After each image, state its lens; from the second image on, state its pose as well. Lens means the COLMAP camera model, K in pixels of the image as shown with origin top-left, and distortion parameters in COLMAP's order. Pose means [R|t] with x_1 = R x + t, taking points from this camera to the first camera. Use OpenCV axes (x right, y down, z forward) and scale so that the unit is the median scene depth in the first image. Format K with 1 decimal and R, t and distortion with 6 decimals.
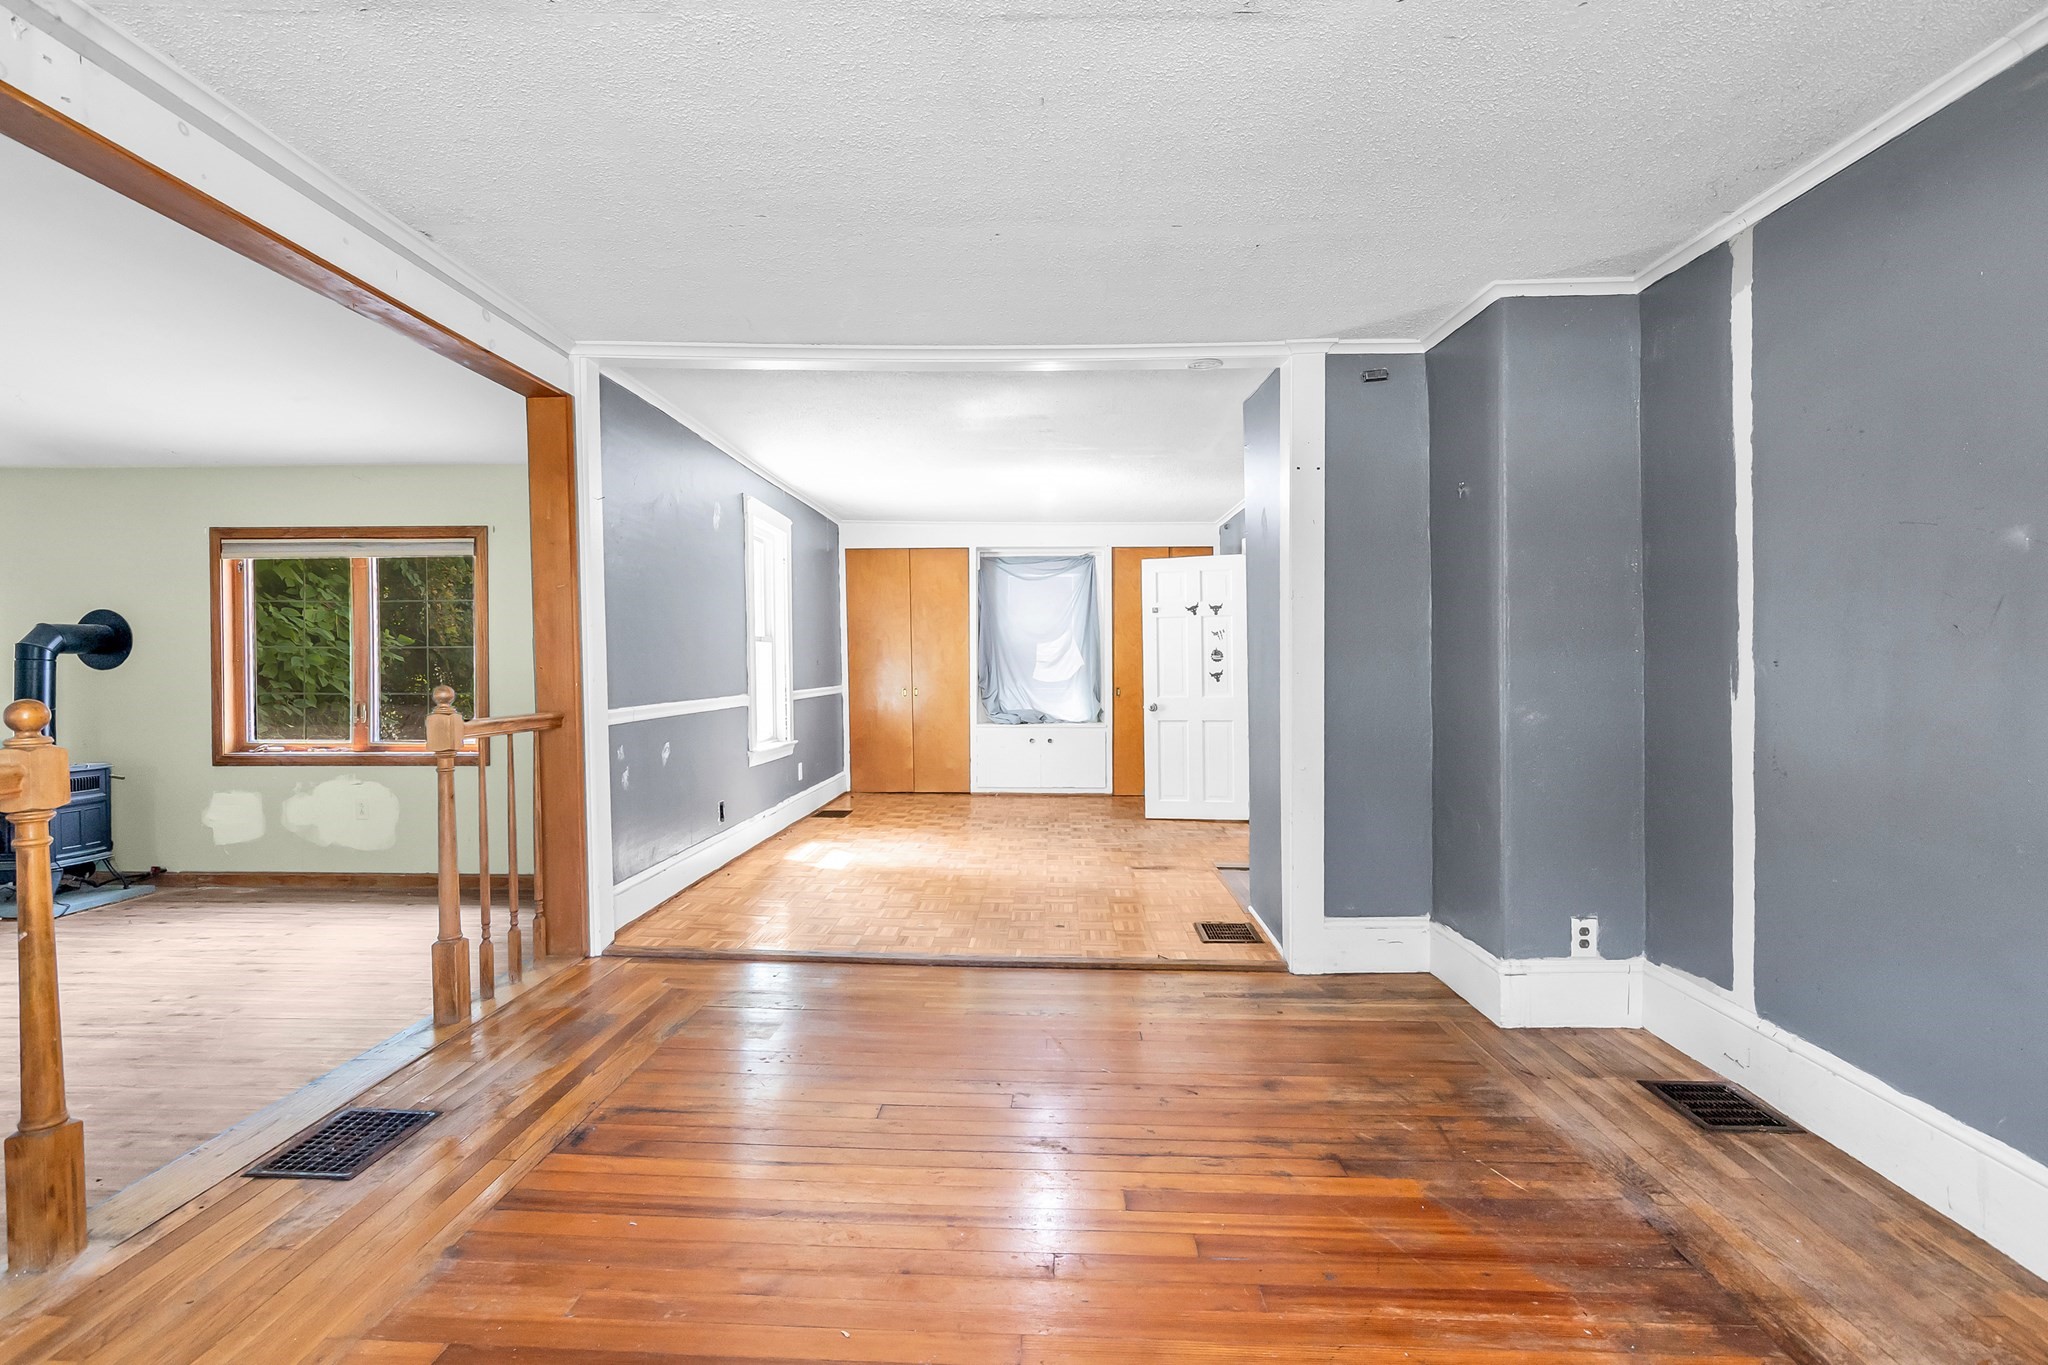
lens RADIAL K [[1014.8, 0, 1010.3], [0, 1014.8, 698.5], [0, 0, 1]] dist [0.000233, -0.000068]
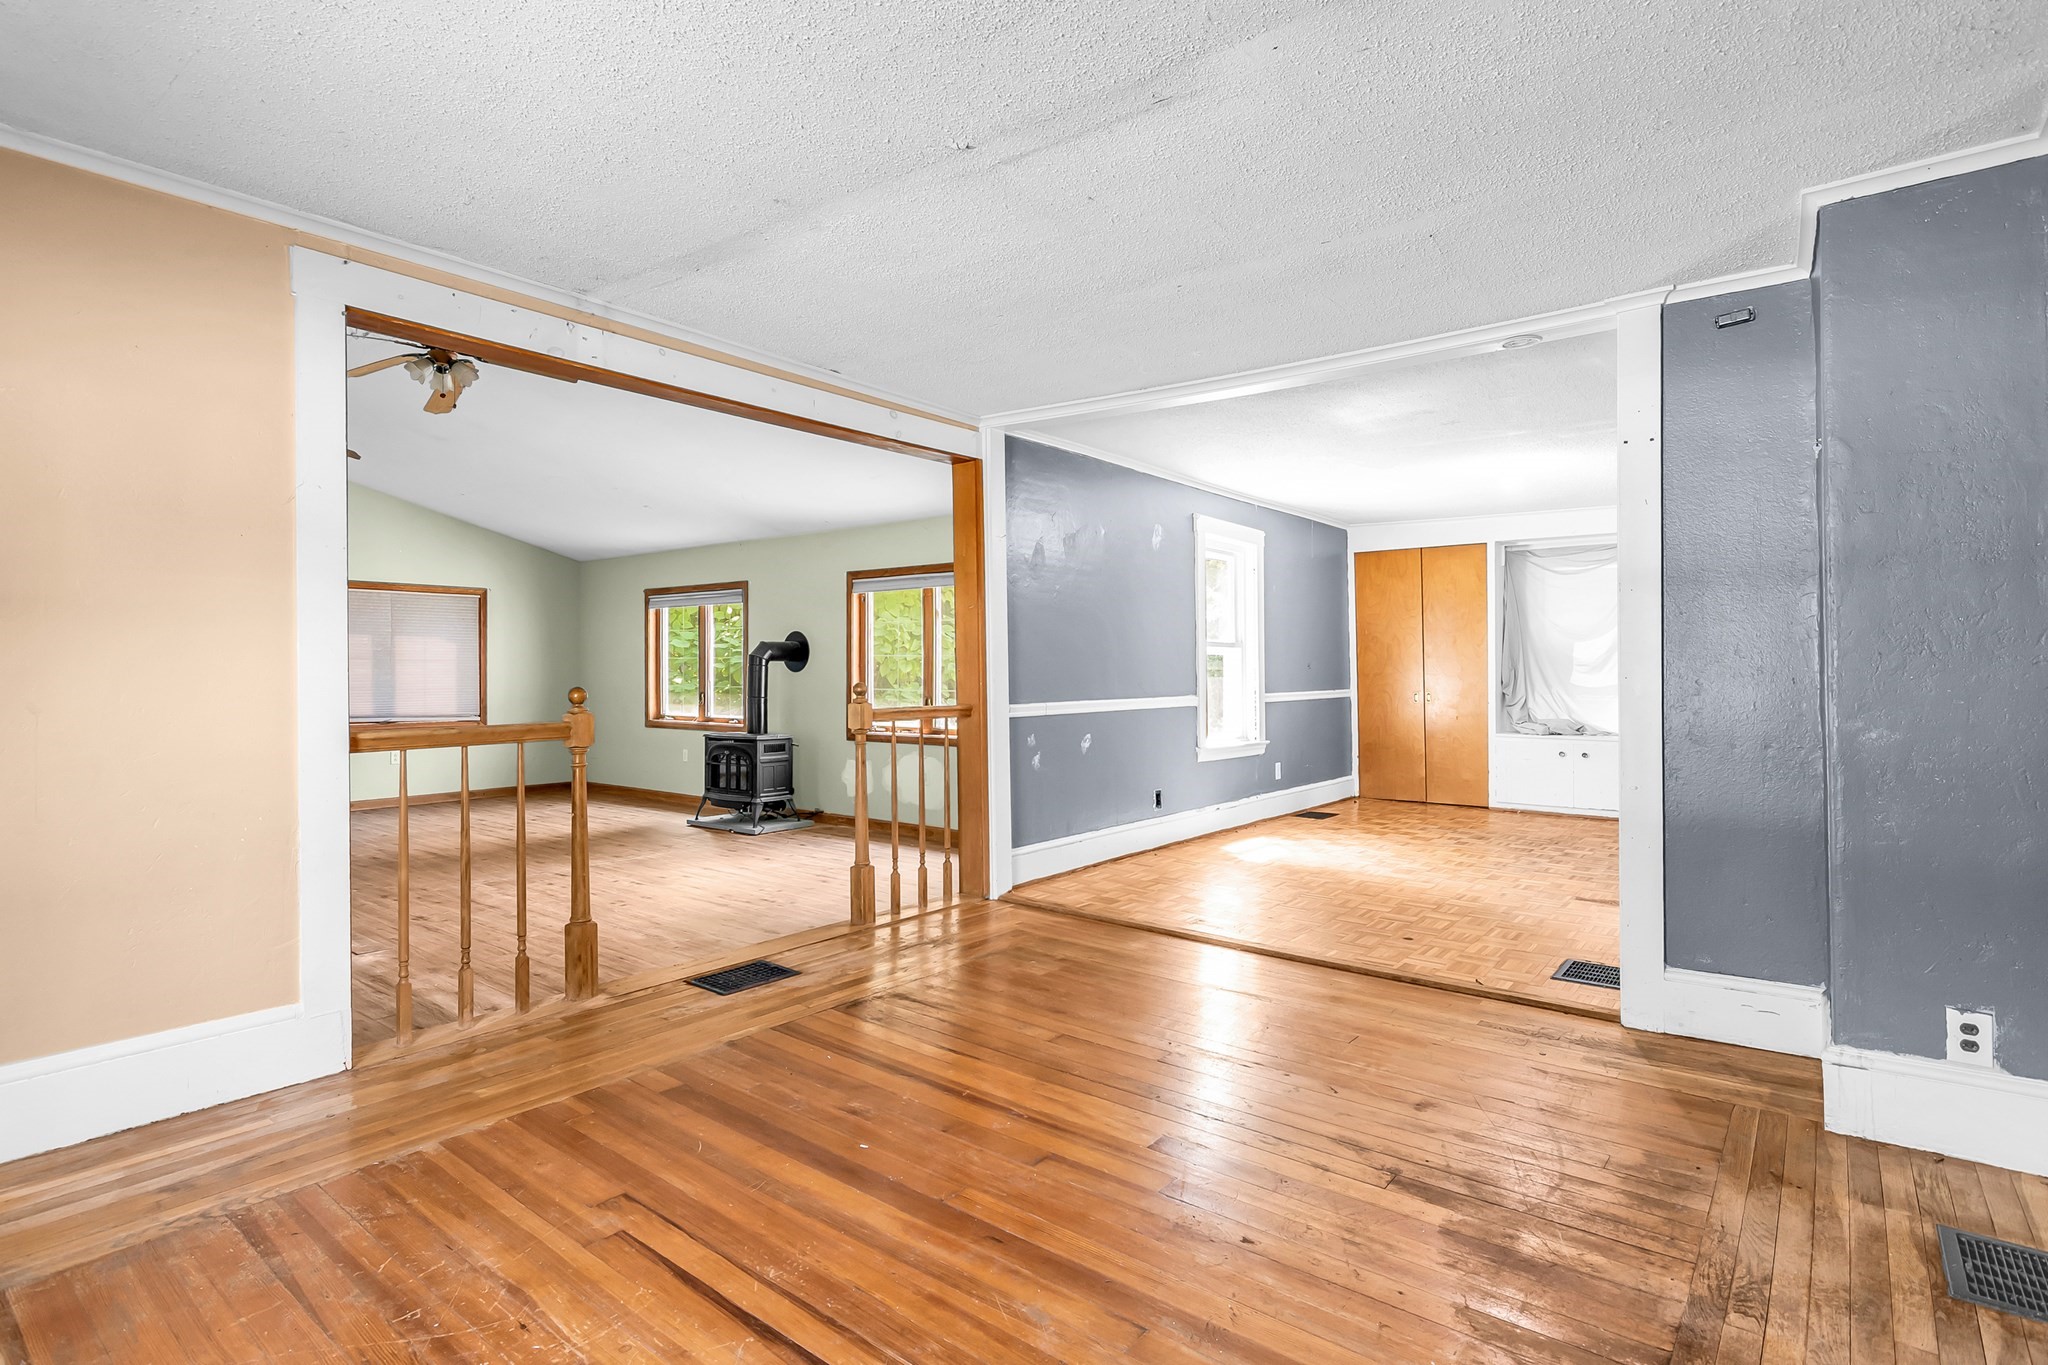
lens RADIAL K [[1032.7, 0, 1031.2], [0, 1032.7, 688.4], [0, 0, 1]] dist [-0.000758, 0.000461]
pose [[0.806345, 0.011226, -0.591339, 0.288328], [-0.019914, 0.999768, -0.008174, 0.001181], [0.591110, 0.018367, 0.806382, -0.007418]]
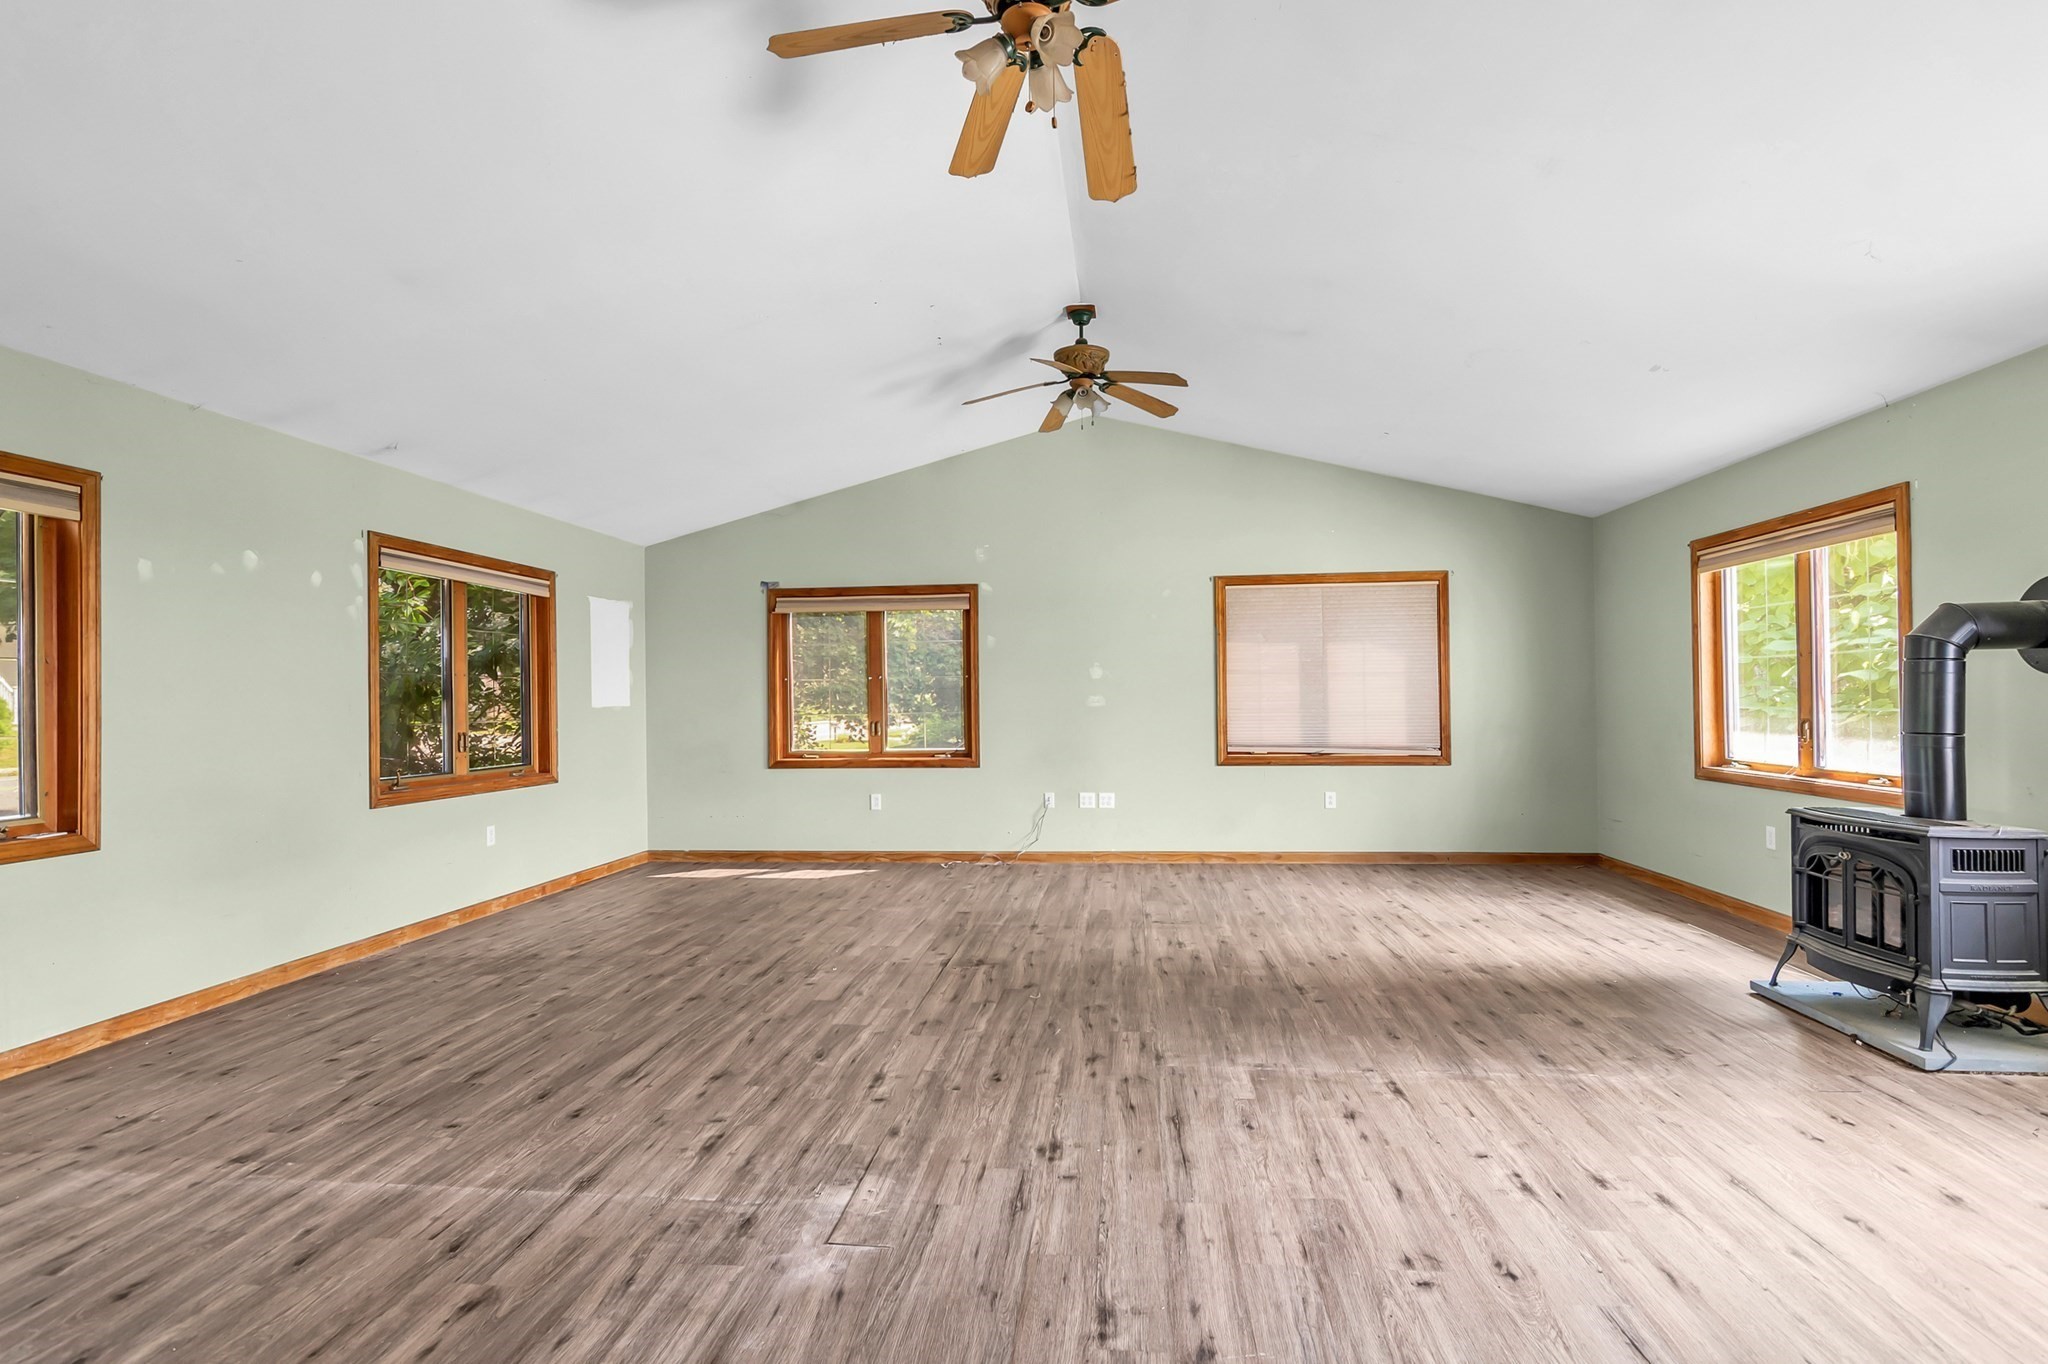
lens RADIAL K [[1014.8, 0, 1010.3], [0, 1014.8, 698.0], [0, 0, 1]] dist [0.000233, -0.000068]
pose [[-0.083761, 0.002899, -0.996482, -0.253780], [-0.012981, 0.999908, 0.004000, -0.008061], [0.996401, 0.013271, -0.083715, 0.458549]]
